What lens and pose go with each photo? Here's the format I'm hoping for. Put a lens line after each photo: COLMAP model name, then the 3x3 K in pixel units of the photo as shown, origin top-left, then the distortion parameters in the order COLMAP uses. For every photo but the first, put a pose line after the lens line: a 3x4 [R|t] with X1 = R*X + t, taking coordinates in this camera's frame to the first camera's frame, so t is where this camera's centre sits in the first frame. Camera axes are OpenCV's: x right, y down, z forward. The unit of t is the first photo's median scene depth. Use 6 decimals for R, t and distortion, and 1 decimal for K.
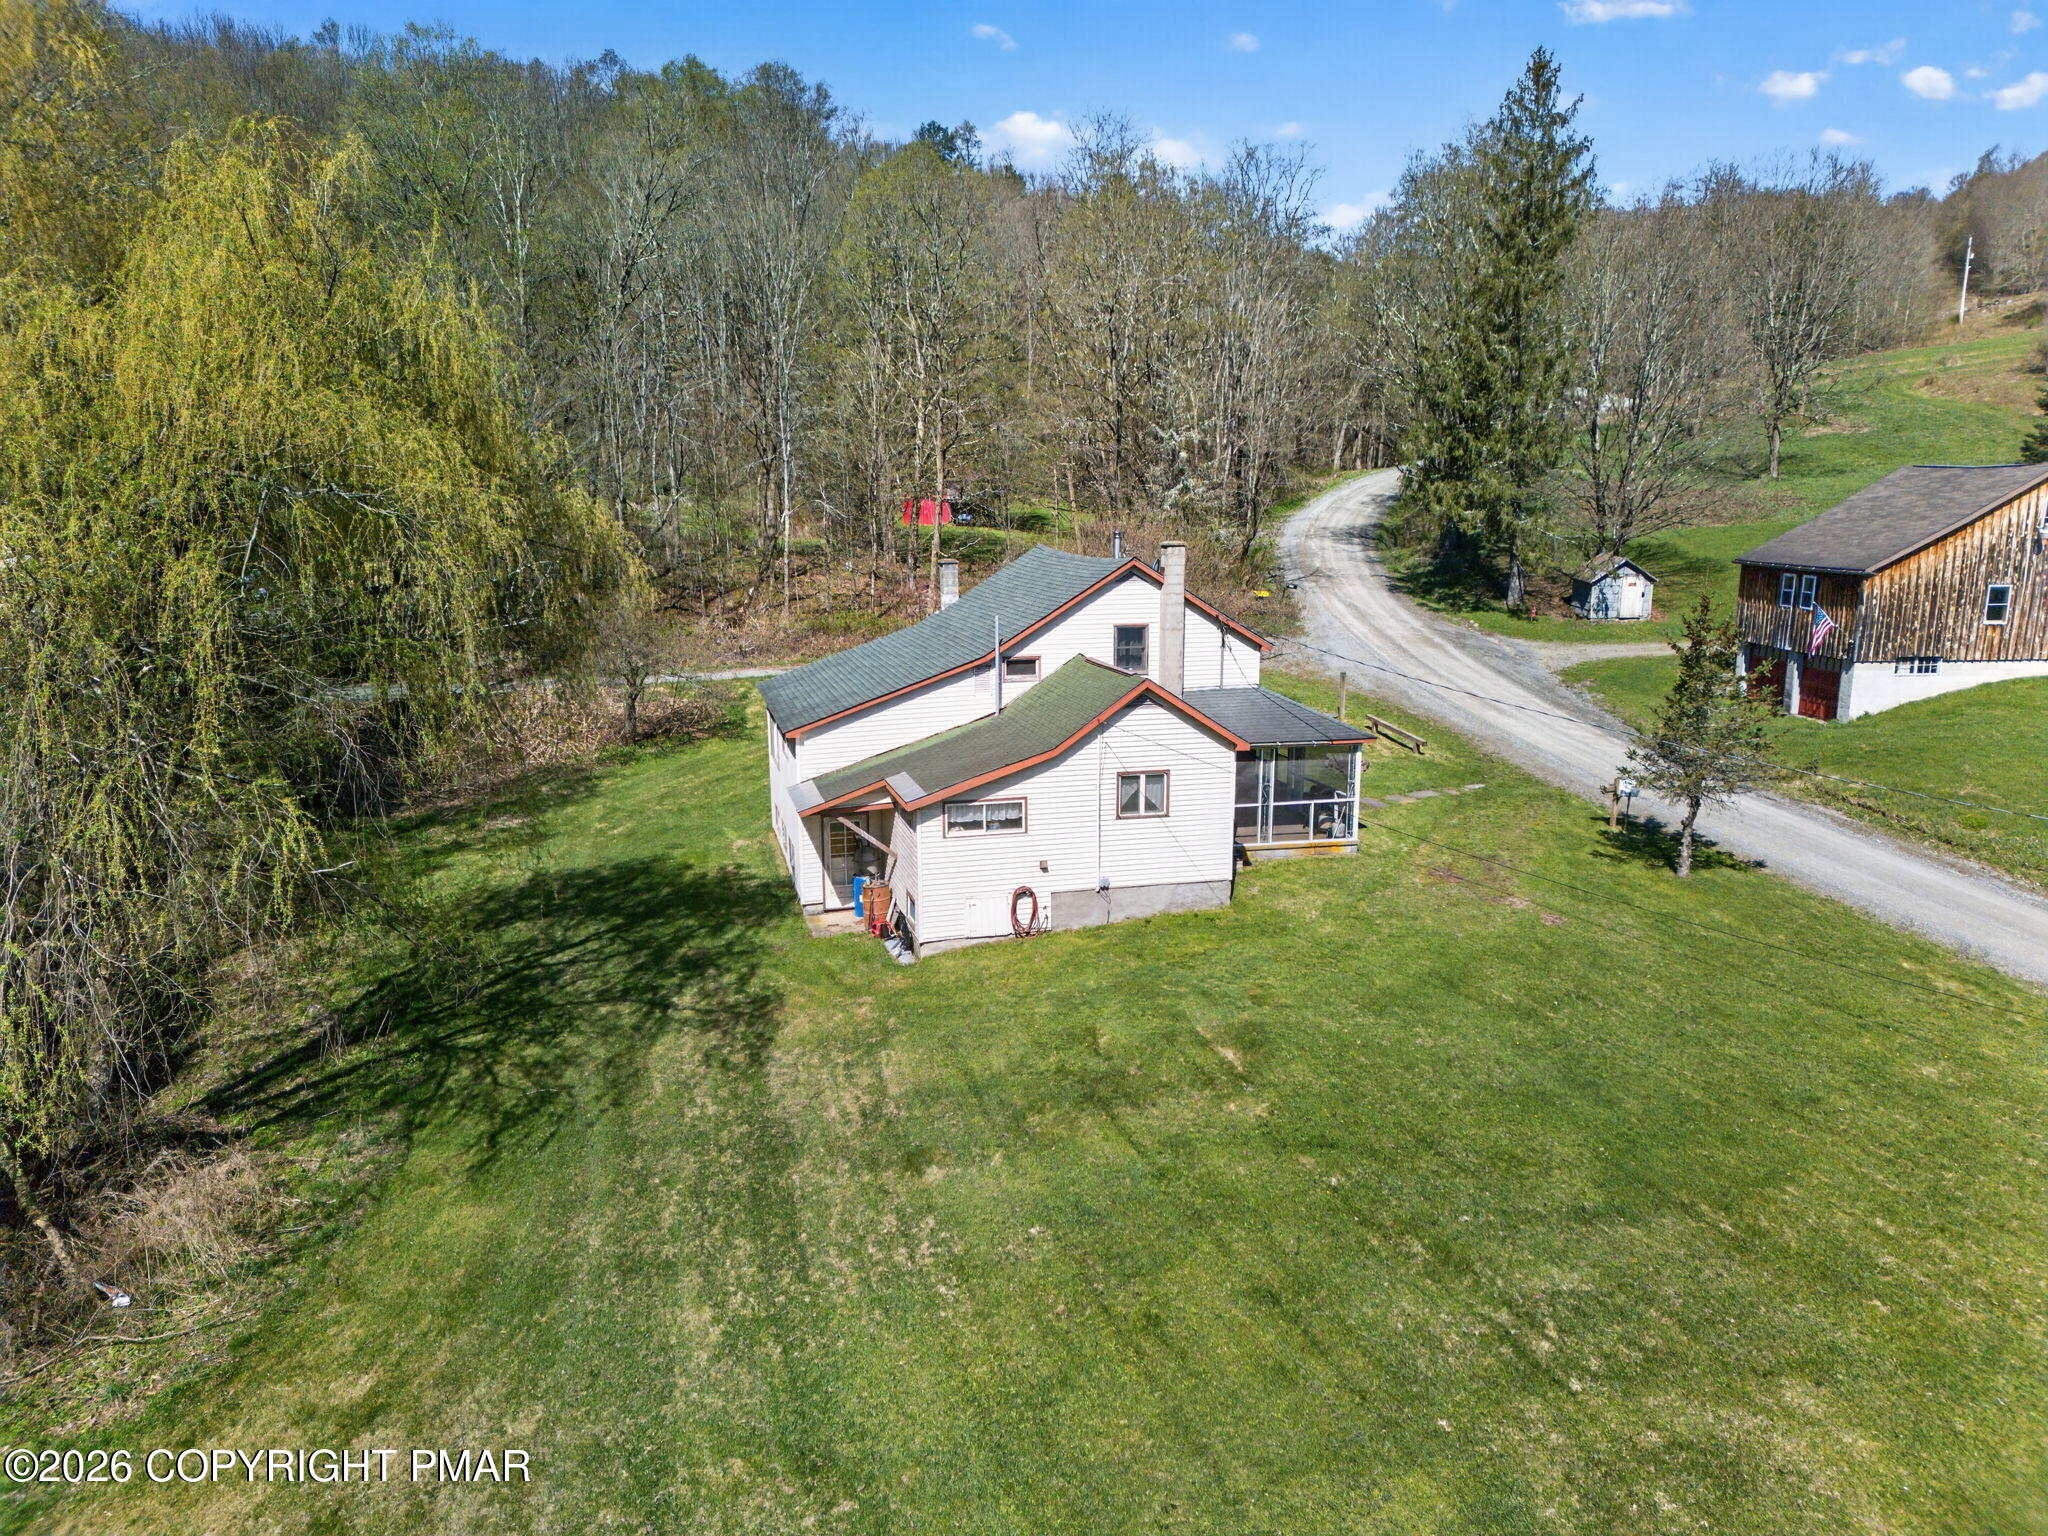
lens RADIAL K [[1425.5, 0, 1042.7], [0, 1425.5, 772.1], [0, 0, 1]] dist [0.077841, -0.060823]
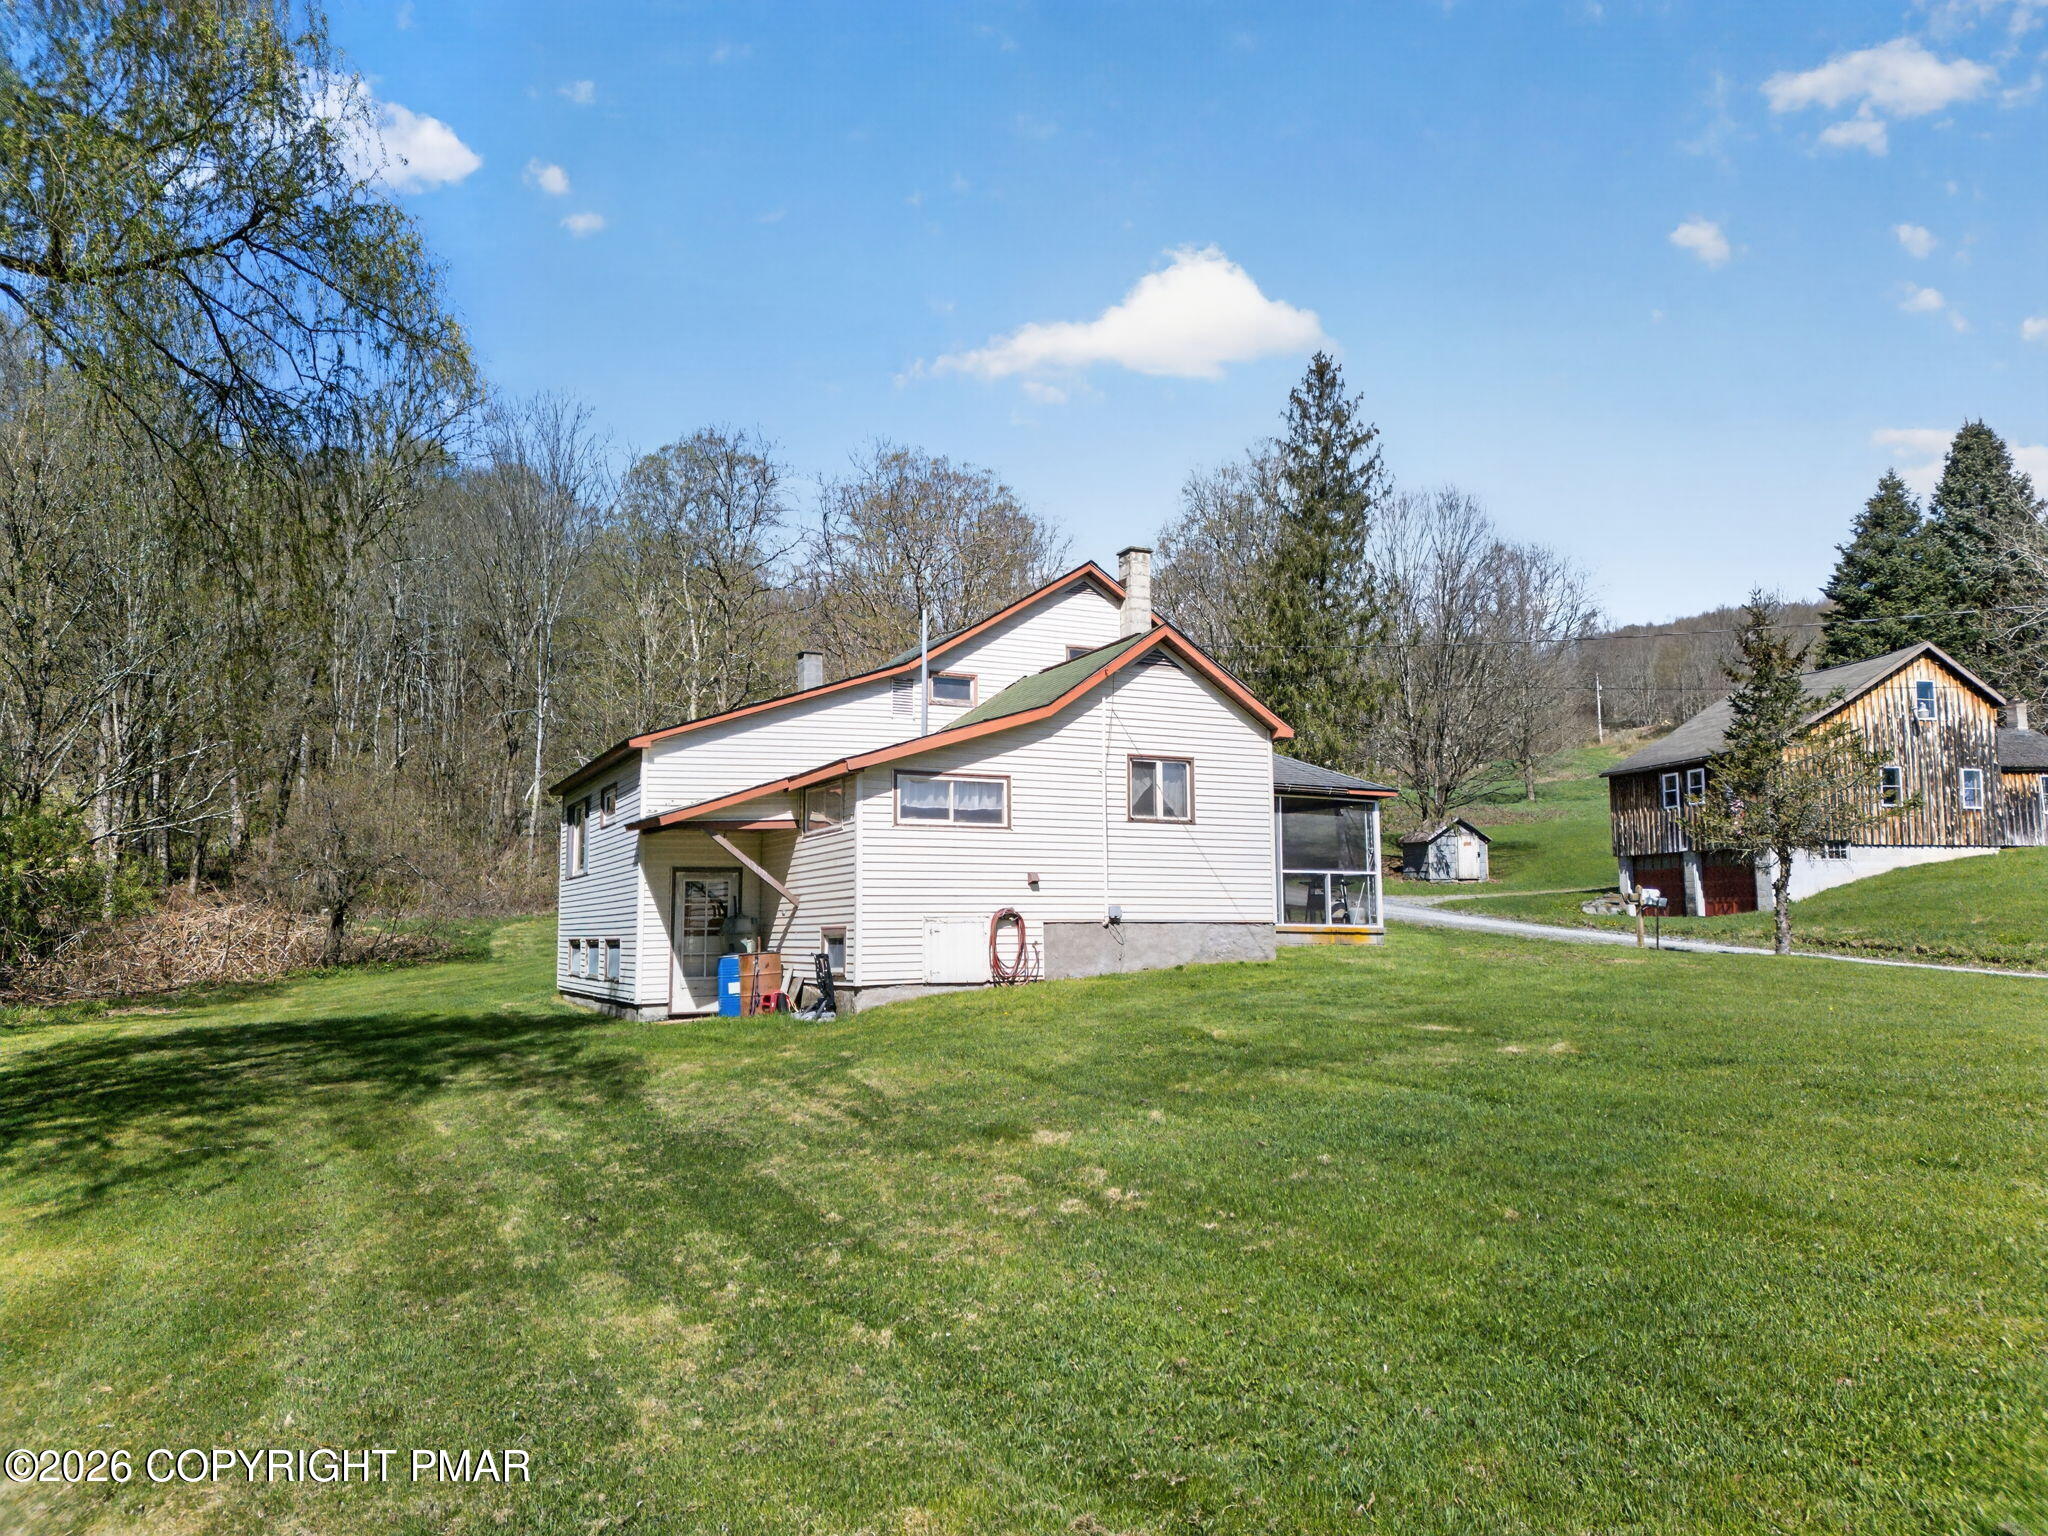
lens RADIAL K [[1425.5, 0, 1042.7], [0, 1425.5, 772.1], [0, 0, 1]] dist [0.077841, -0.060823]
pose [[0.980637, 0.015751, 0.195201, -0.115058], [0.043290, 0.954666, -0.294514, 0.194080], [-0.190991, 0.297261, 0.935499, 0.303929]]
